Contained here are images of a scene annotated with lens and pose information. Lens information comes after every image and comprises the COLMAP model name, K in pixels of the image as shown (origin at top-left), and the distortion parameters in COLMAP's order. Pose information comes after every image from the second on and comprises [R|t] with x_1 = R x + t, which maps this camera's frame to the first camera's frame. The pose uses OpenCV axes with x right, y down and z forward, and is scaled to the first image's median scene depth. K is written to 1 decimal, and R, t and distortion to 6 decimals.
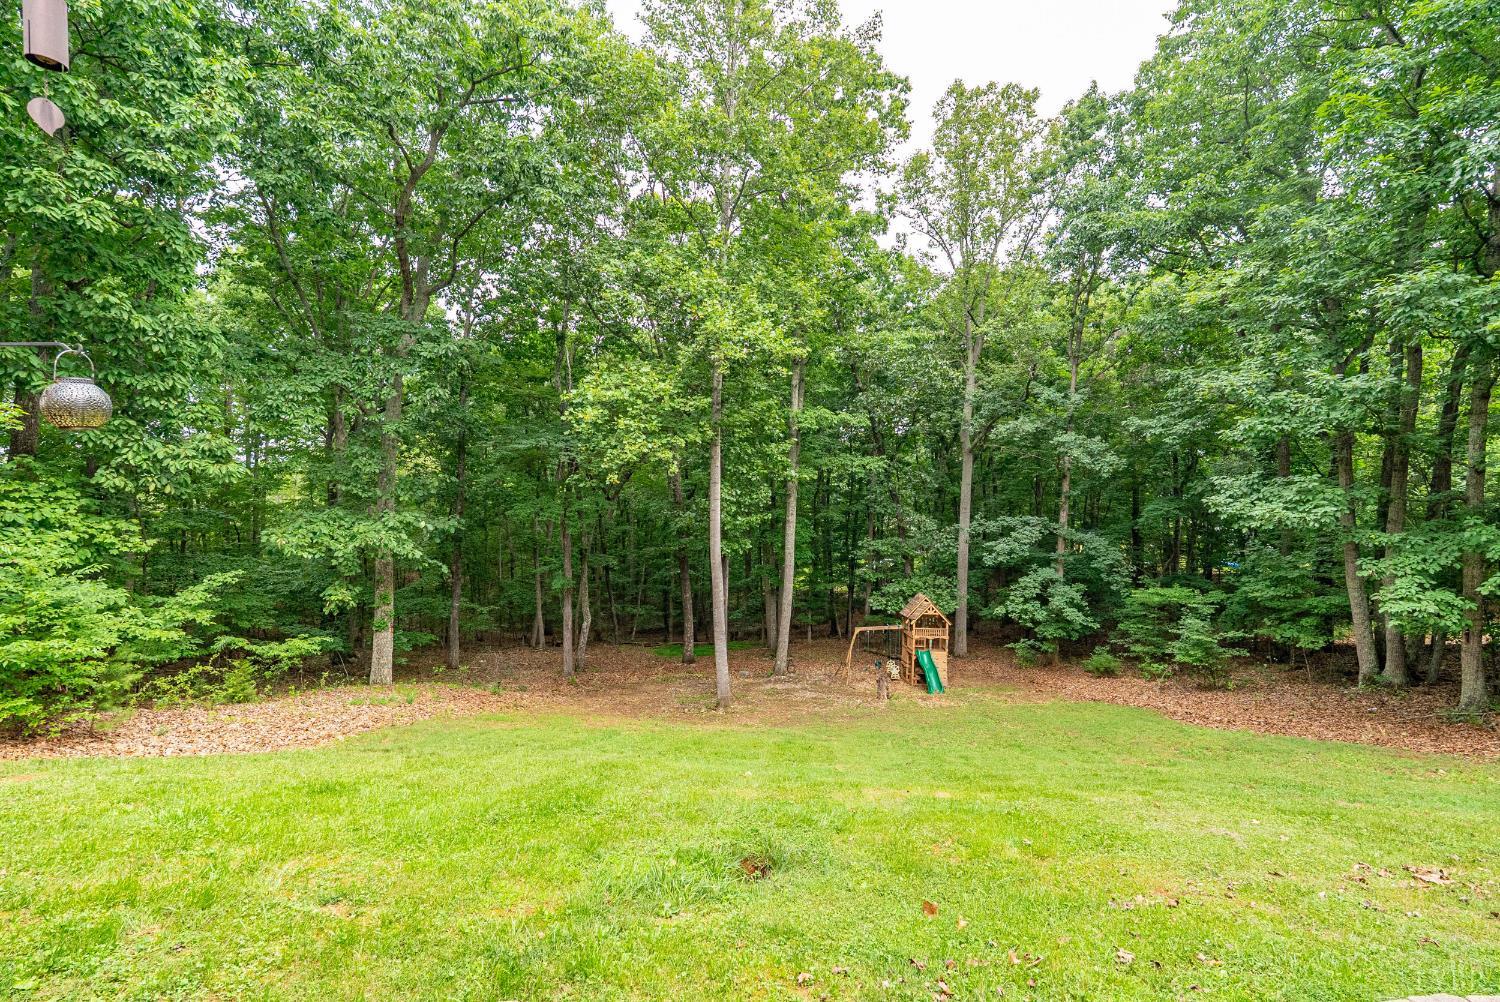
lens RADIAL K [[654.0, 0, 750.0], [0, 654.0, 501.0], [0, 0, 1]] dist [-0.004792, -0.000819]
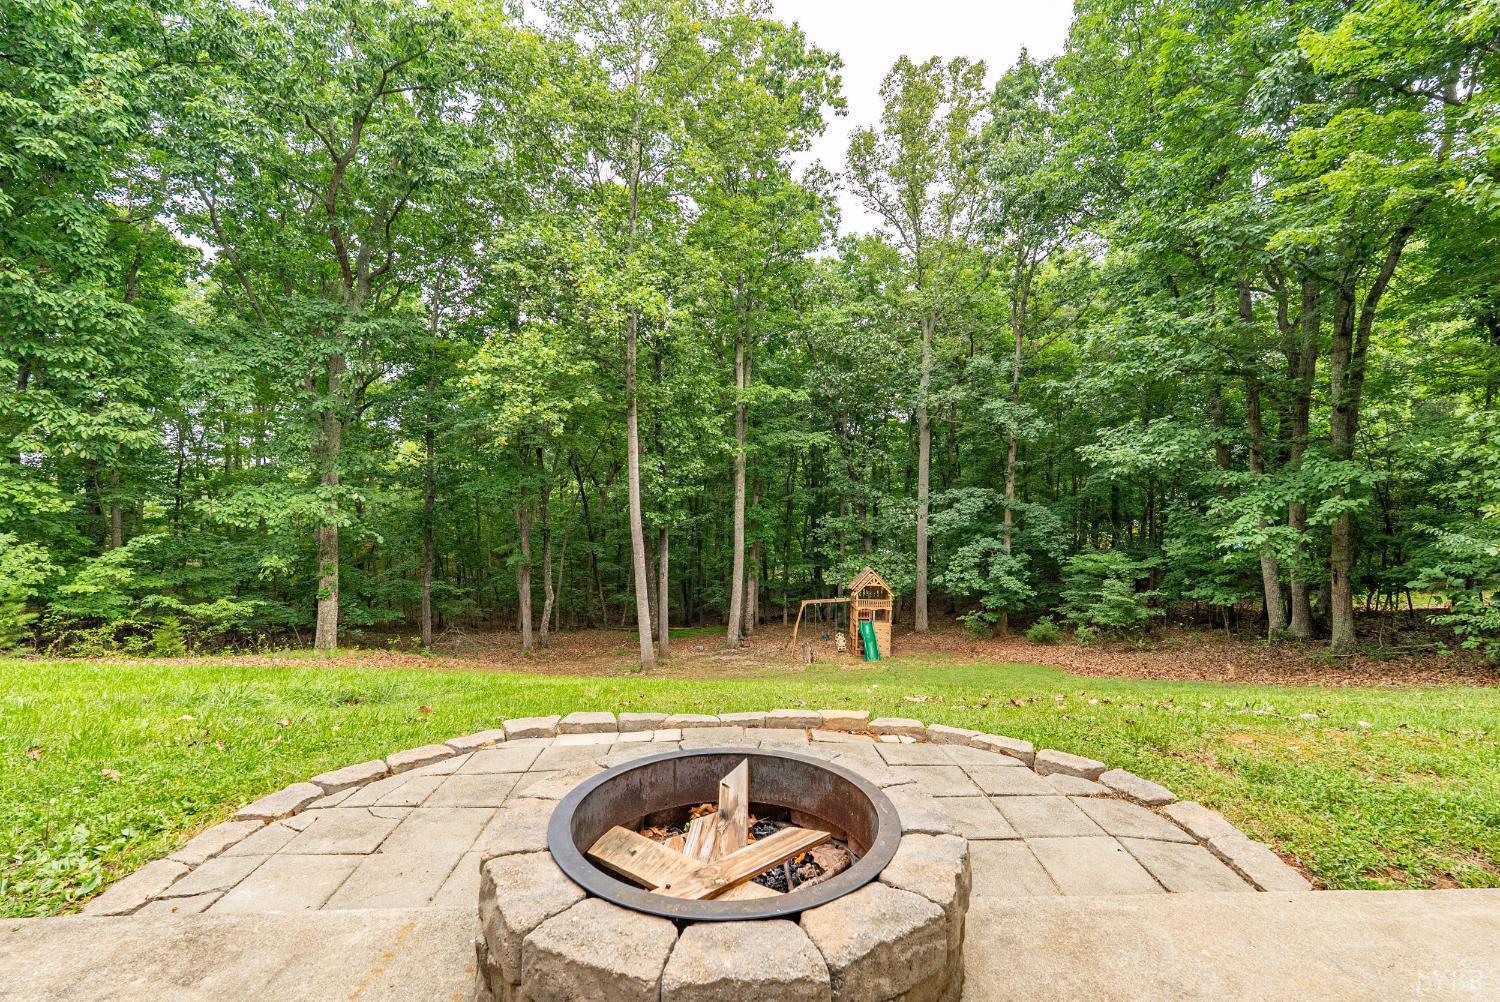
lens RADIAL K [[652.6, 0, 743.9], [0, 652.6, 501.4], [0, 0, 1]] dist [-0.004482, -0.000138]
pose [[0.998809, -0.016207, -0.046030, 0.217809], [0.016352, 0.999862, 0.002769, 0.064527], [0.045979, -0.003518, 0.998936, -0.027076]]
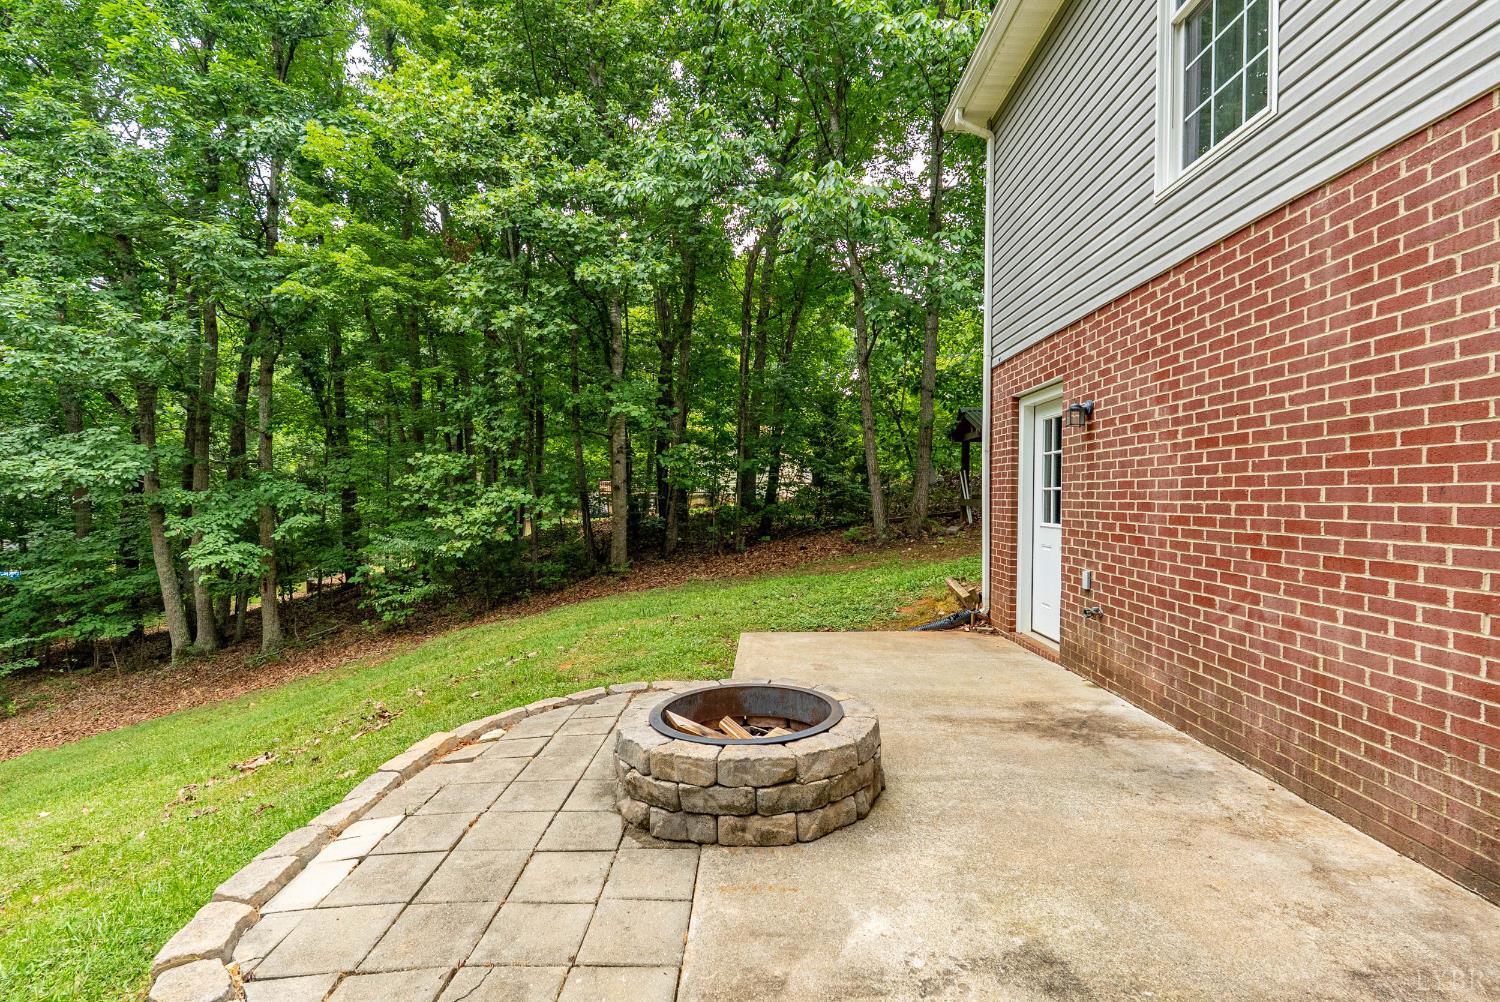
lens RADIAL K [[669.4, 0, 757.1], [0, 669.4, 499.1], [0, 0, 1]] dist [-0.001953, -0.000026]
pose [[0.091961, -0.021008, 0.995541, 0.041305], [0.025964, 0.999488, 0.018693, 0.052520], [-0.995424, 0.024129, 0.092460, 0.046894]]
